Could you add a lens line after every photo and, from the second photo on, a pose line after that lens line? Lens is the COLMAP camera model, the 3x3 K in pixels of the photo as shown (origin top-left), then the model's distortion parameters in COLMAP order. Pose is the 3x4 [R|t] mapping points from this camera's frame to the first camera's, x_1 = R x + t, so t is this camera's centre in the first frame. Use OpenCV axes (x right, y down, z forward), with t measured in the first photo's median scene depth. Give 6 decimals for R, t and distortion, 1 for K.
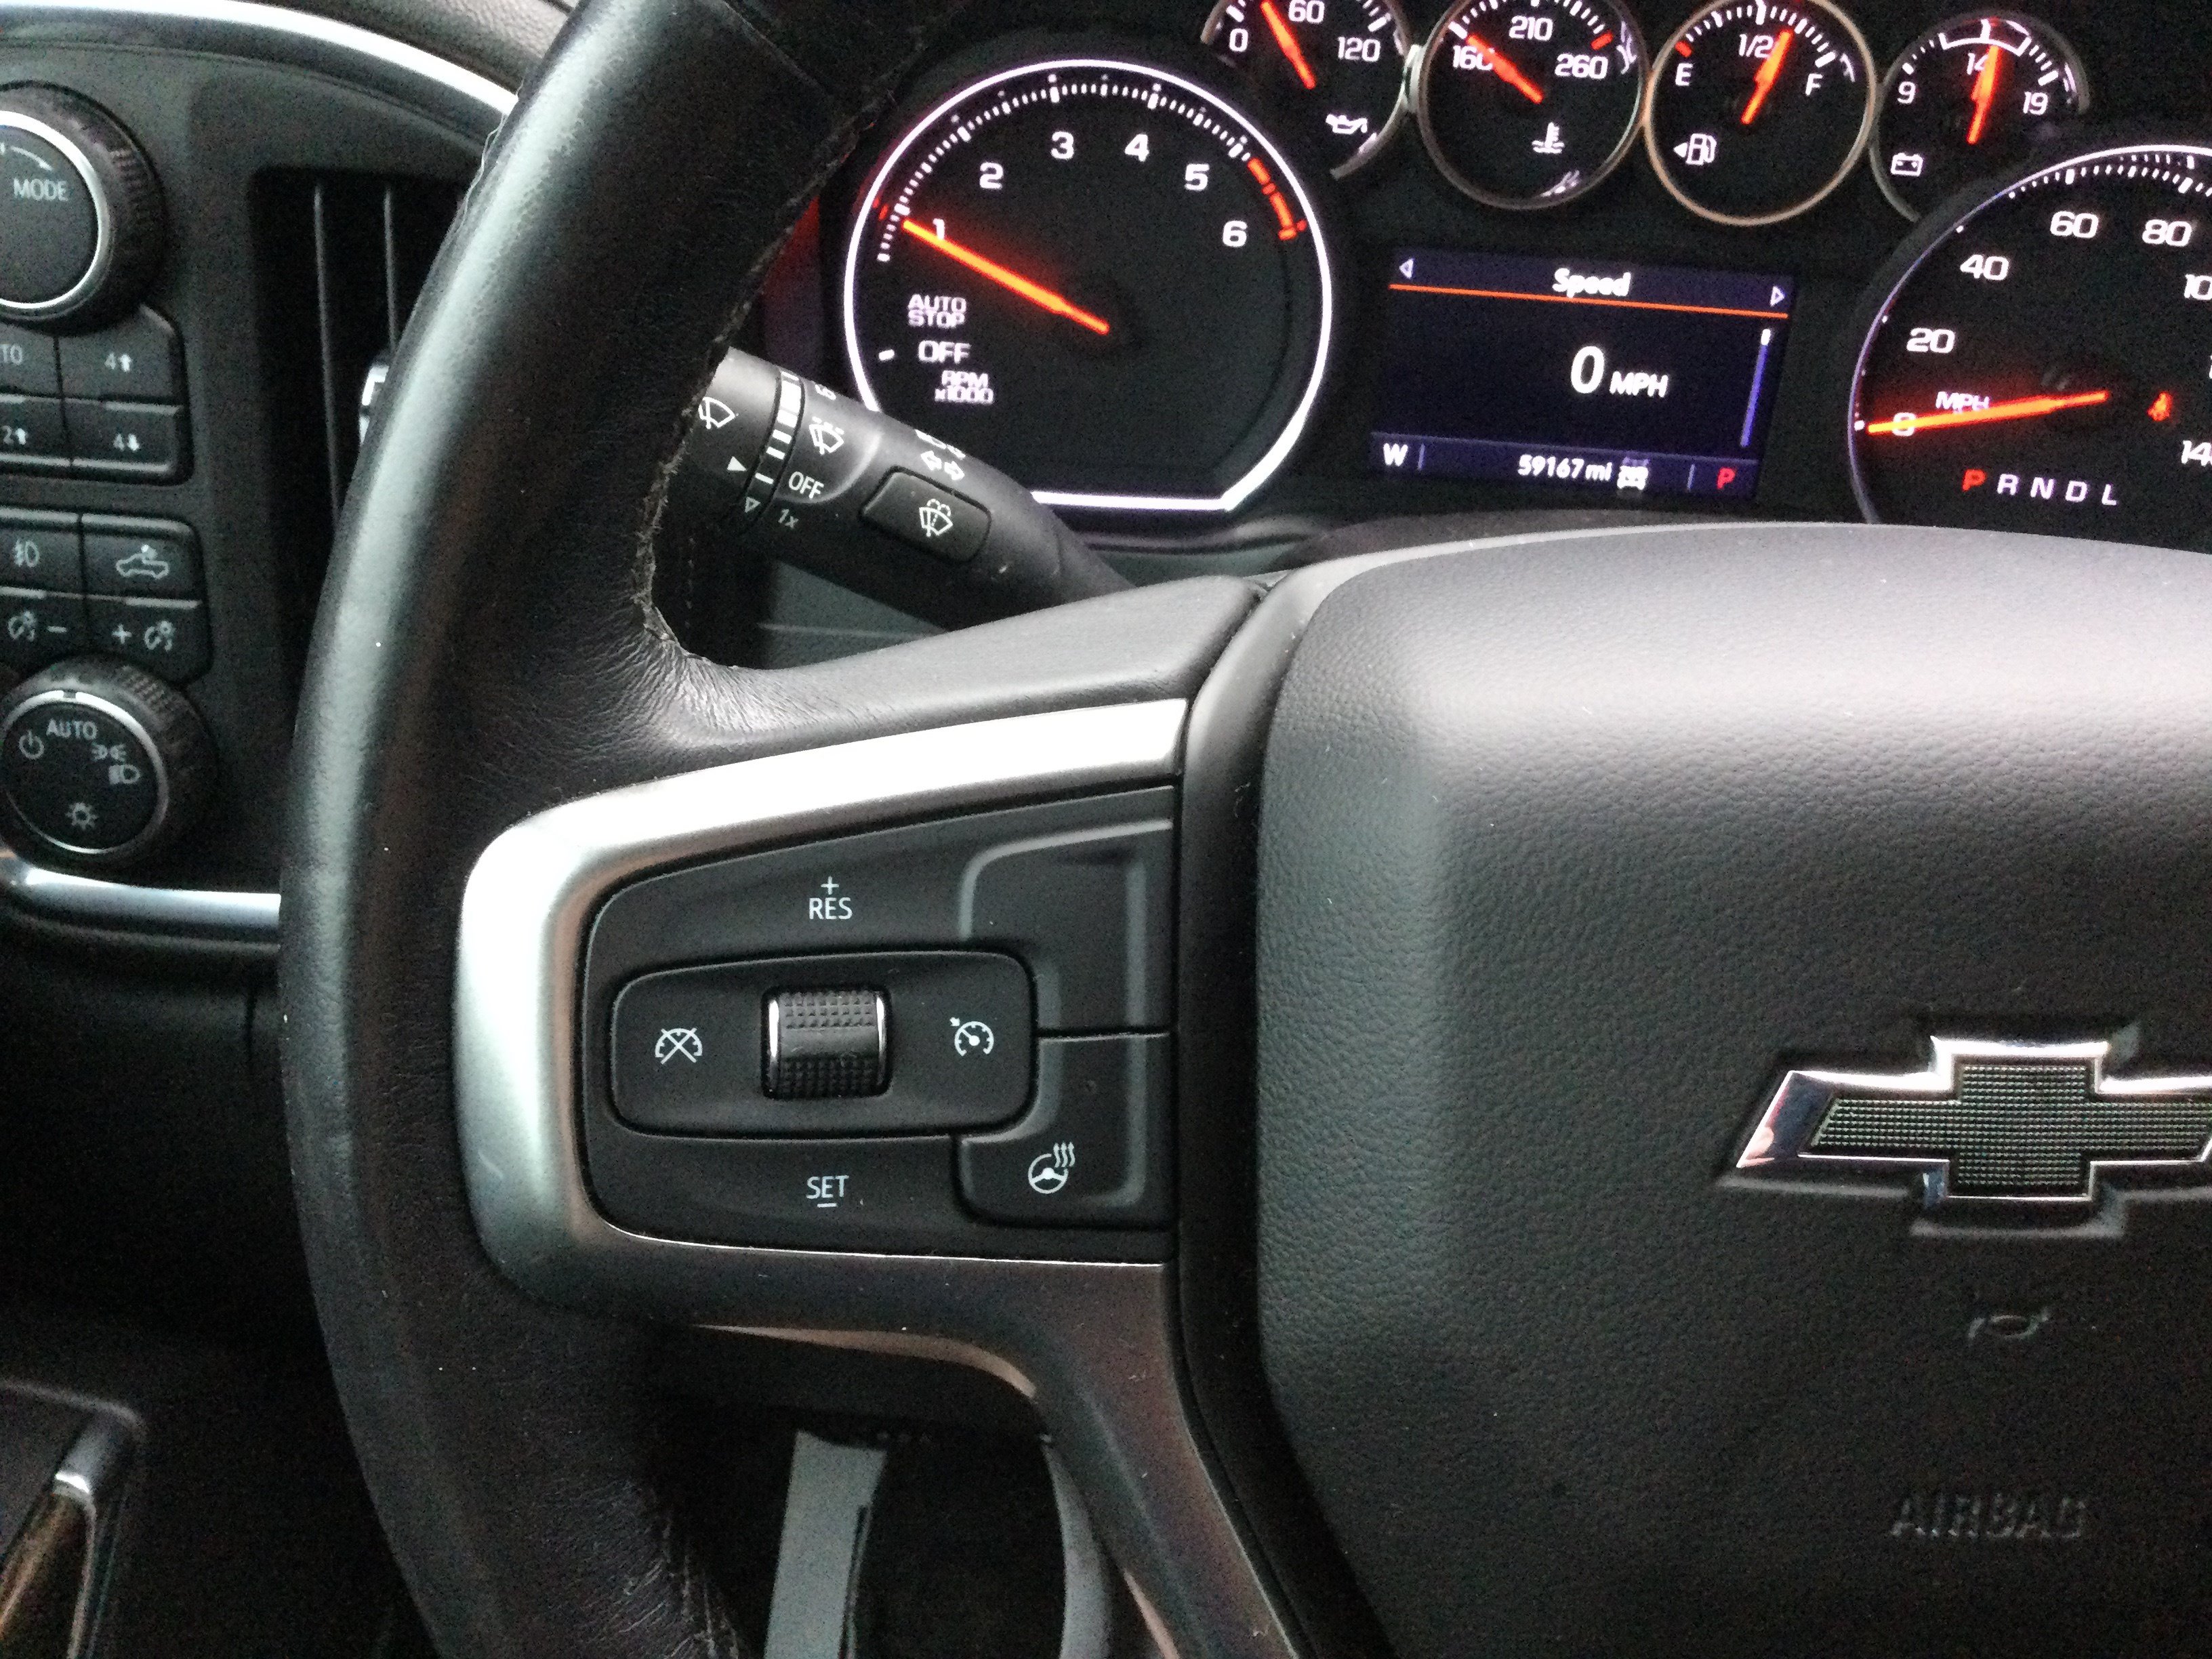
lens RADIAL K [[1933.1, 0, 1095.3], [0, 1933.1, 841.9], [0, 0, 1]] dist [0.078950, -0.165215]
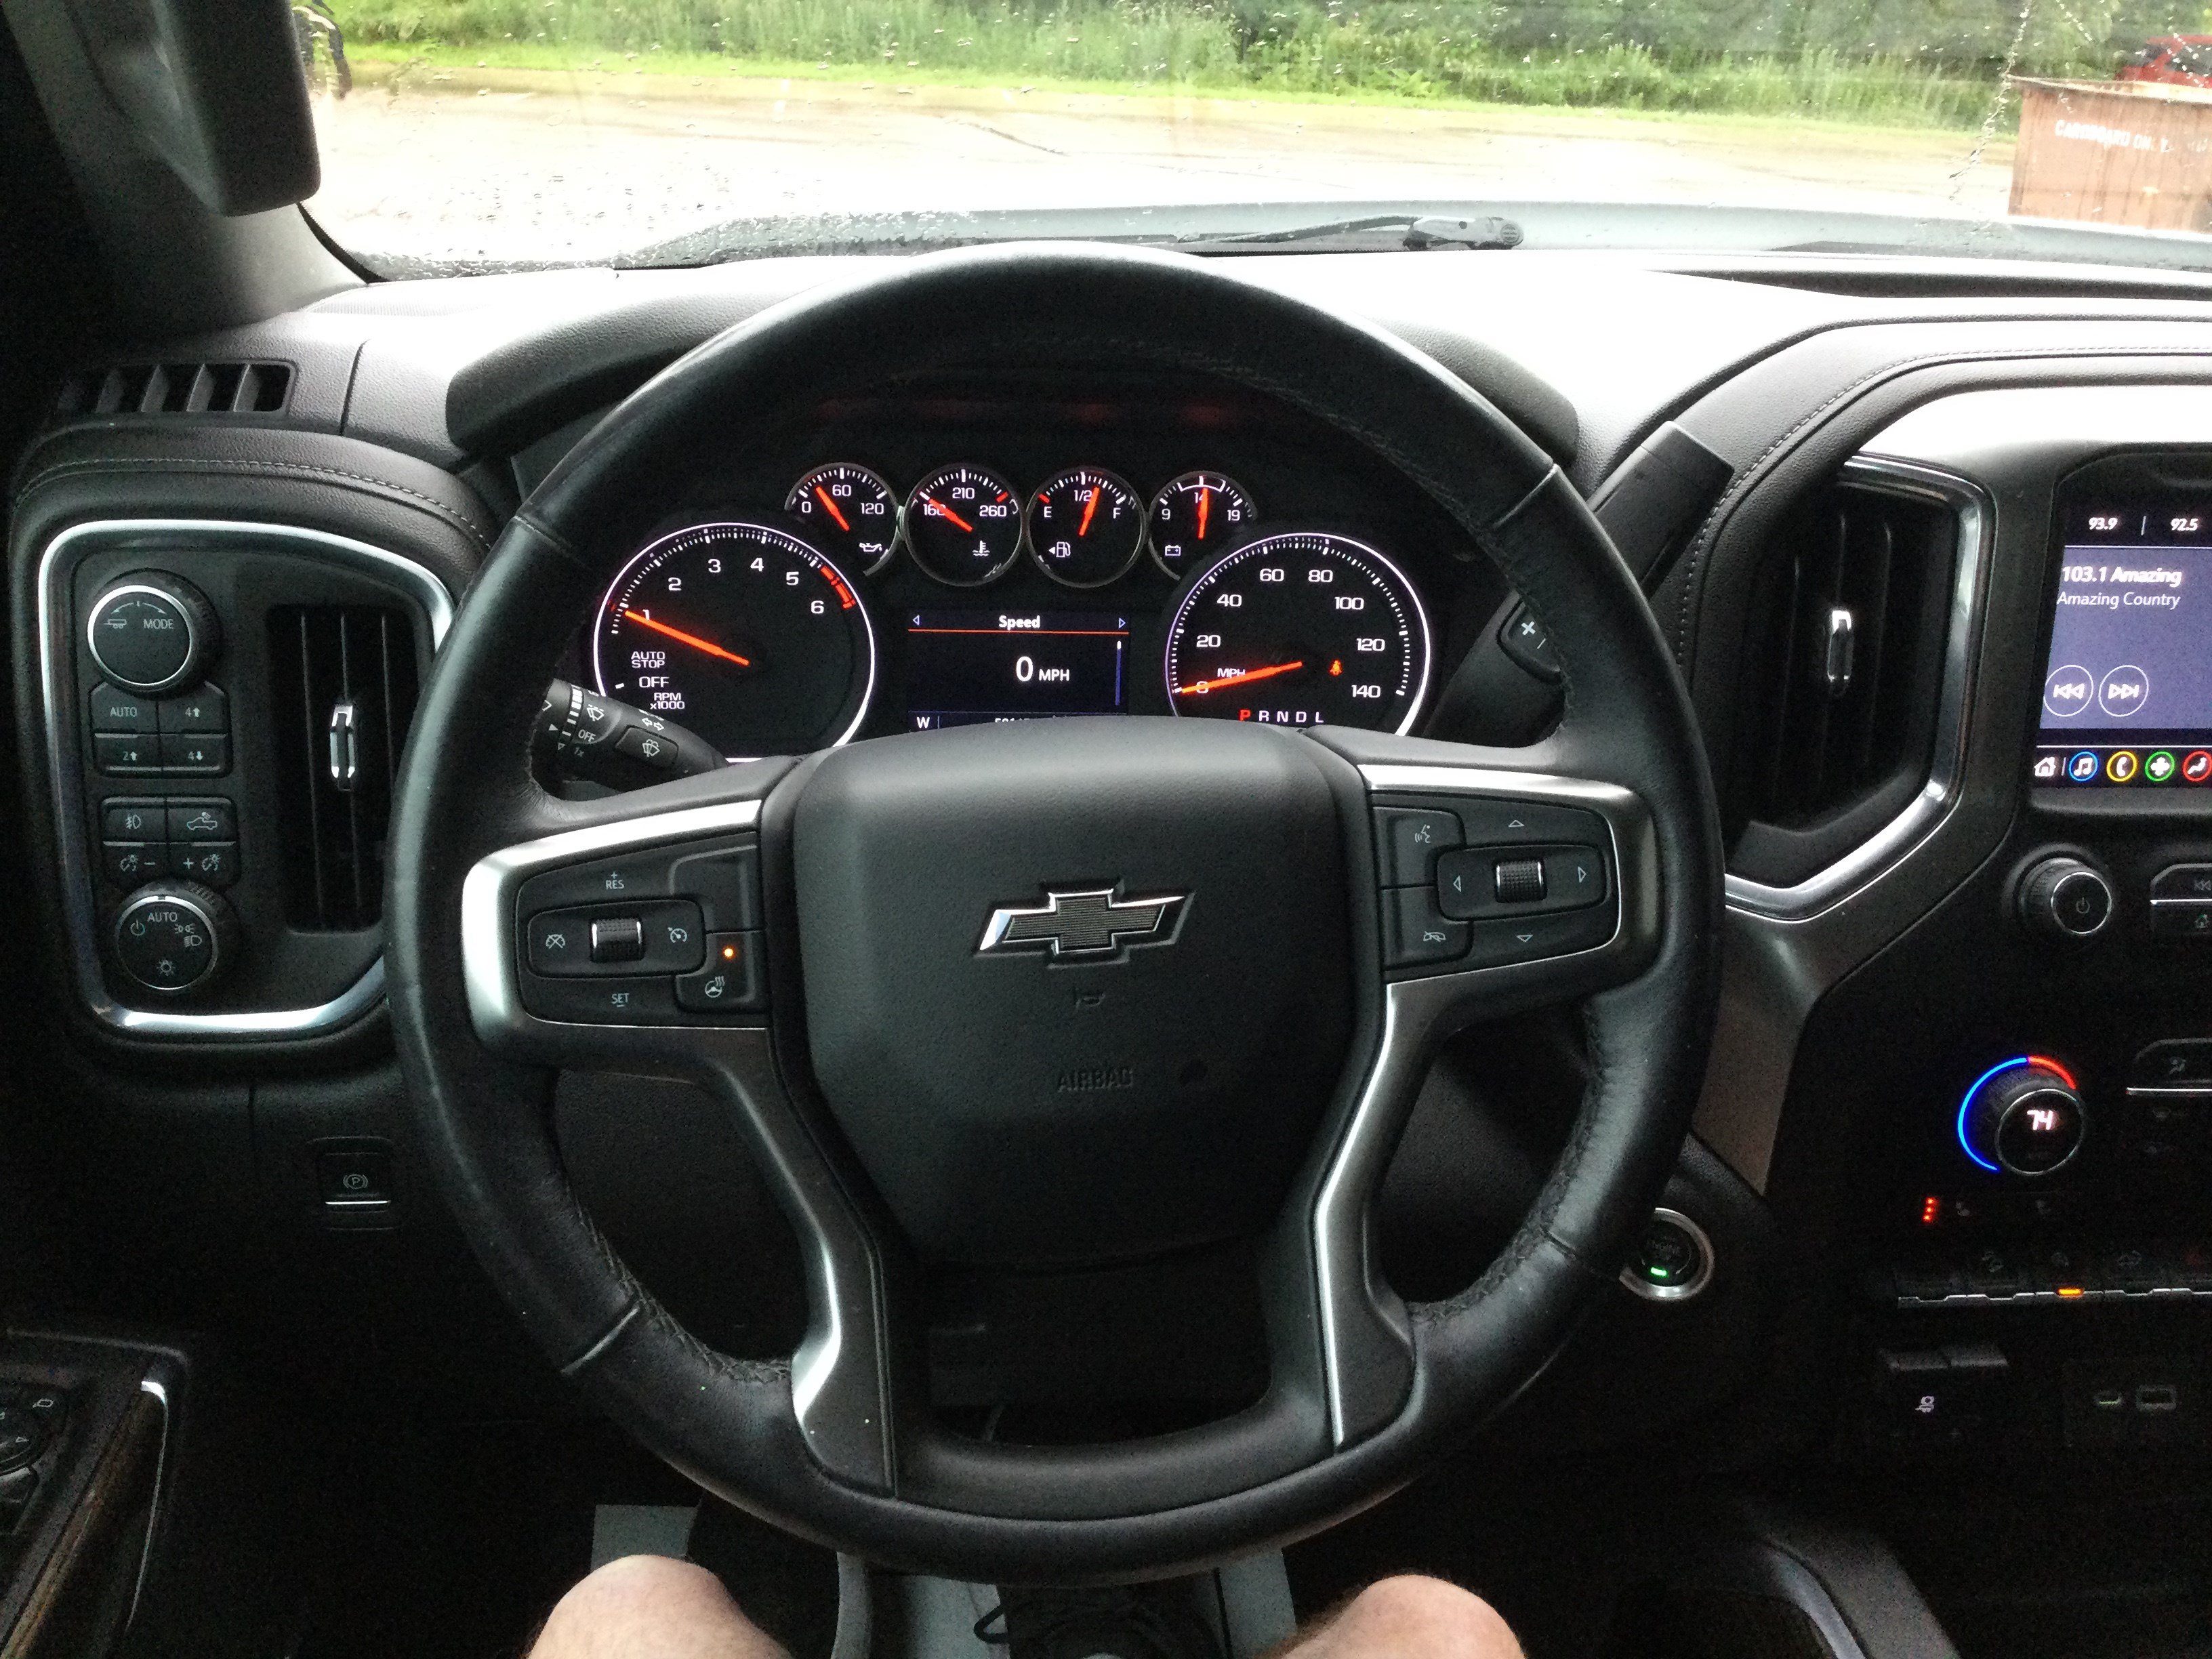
lens RADIAL K [[1933.1, 0, 1095.3], [0, 1933.1, 841.9], [0, 0, 1]] dist [0.078950, -0.165215]
pose [[0.987630, -0.078114, 0.135963, 0.069885], [0.100637, 0.980708, -0.167581, 0.235632], [-0.120250, 0.179191, 0.976438, -0.772708]]
